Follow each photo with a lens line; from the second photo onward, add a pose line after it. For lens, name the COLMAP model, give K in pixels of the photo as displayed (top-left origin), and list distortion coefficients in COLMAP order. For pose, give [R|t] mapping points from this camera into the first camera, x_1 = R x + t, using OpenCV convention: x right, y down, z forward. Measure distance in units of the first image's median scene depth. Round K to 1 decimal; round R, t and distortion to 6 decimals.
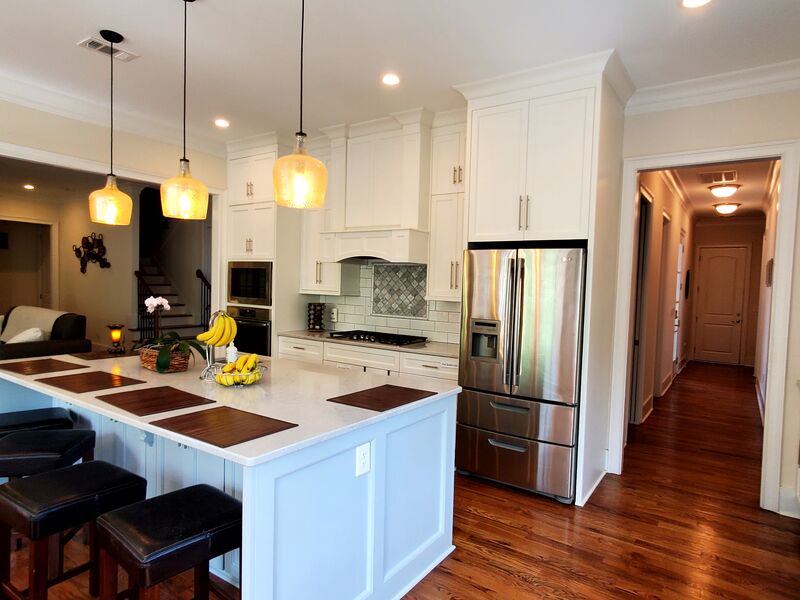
lens RADIAL K [[505.0, 0, 403.2], [0, 505.0, 306.2], [0, 0, 1]] dist [0.001878, 0.000669]
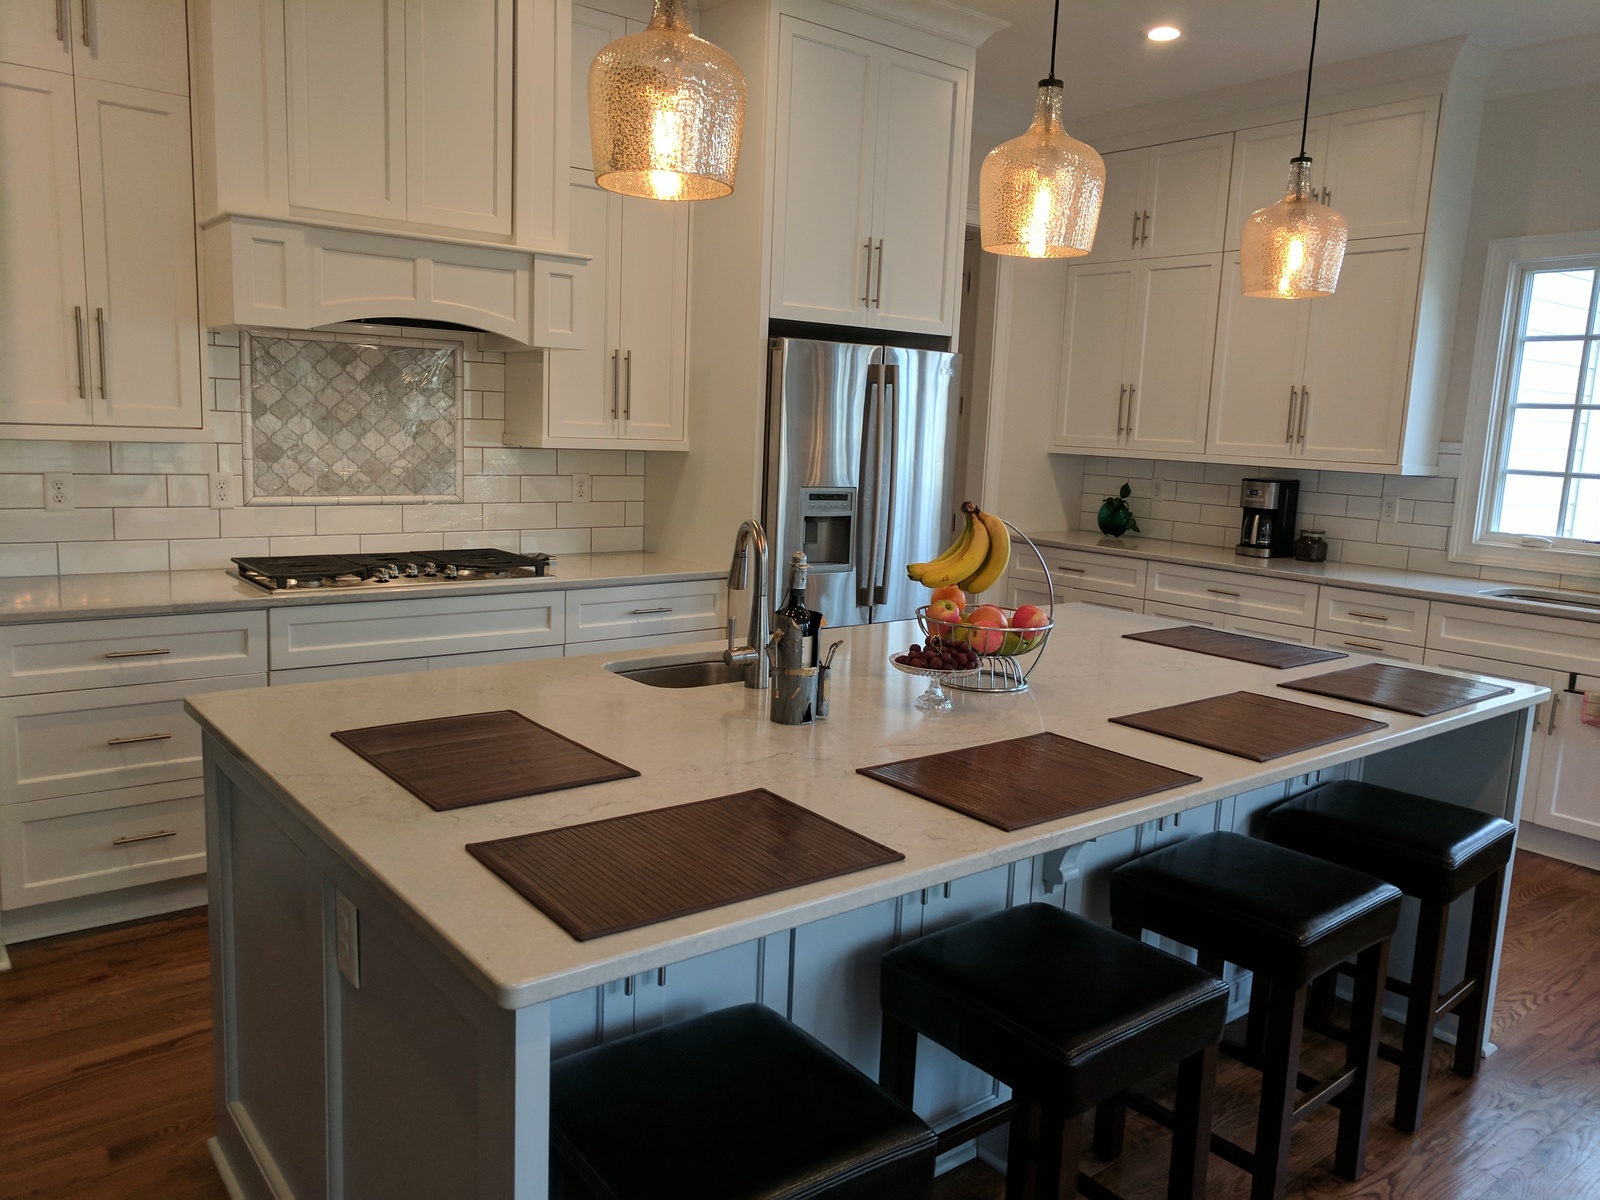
lens RADIAL K [[1175.8, 0, 800.4], [0, 1175.8, 589.5], [0, 0, 1]] dist [0.001803, 0.014779]
pose [[0.313448, -0.145847, 0.938338, -0.669584], [0.015424, 0.988787, 0.148535, -0.032252], [-0.949480, -0.032085, 0.312183, 0.483888]]
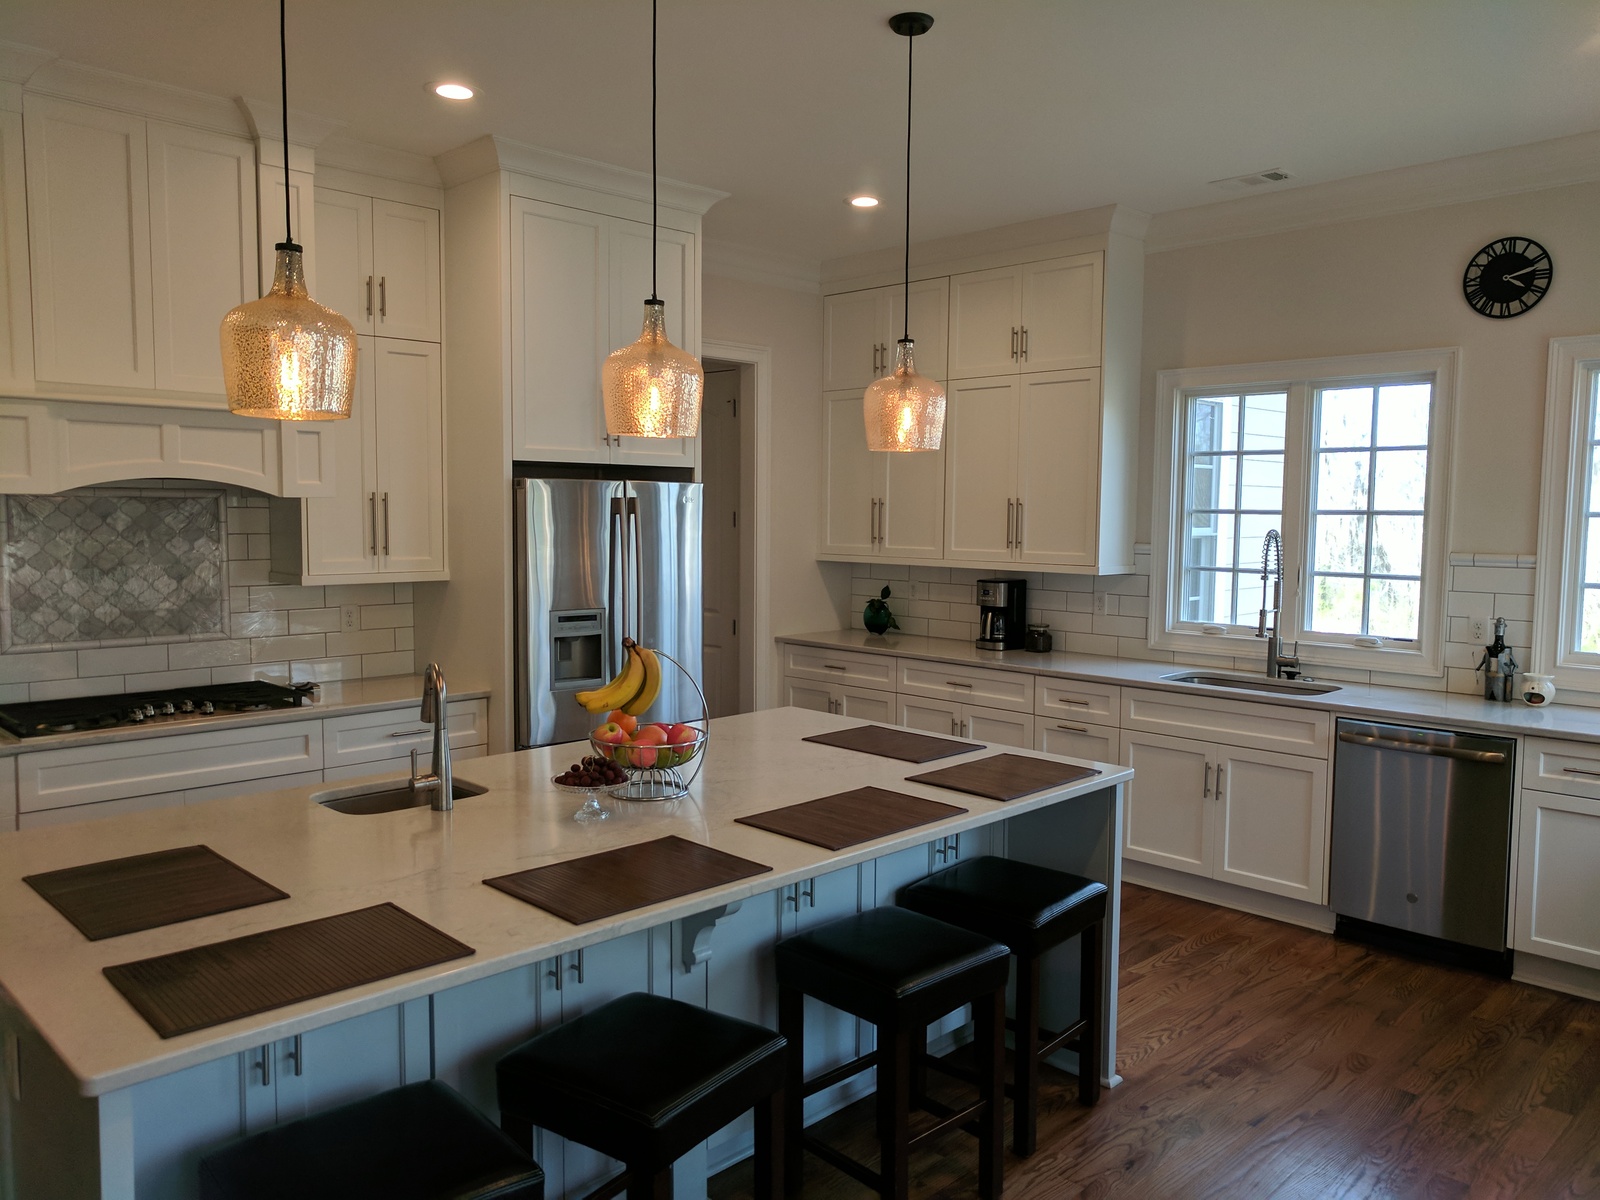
lens RADIAL K [[1175.8, 0, 788.2], [0, 1175.8, 598.0], [0, 0, 1]] dist [0.001803, 0.014779]
pose [[0.213799, -0.094074, 0.972337, -0.723094], [0.047295, 0.995182, 0.085884, -0.059817], [-0.975732, 0.027625, 0.217218, 0.368568]]
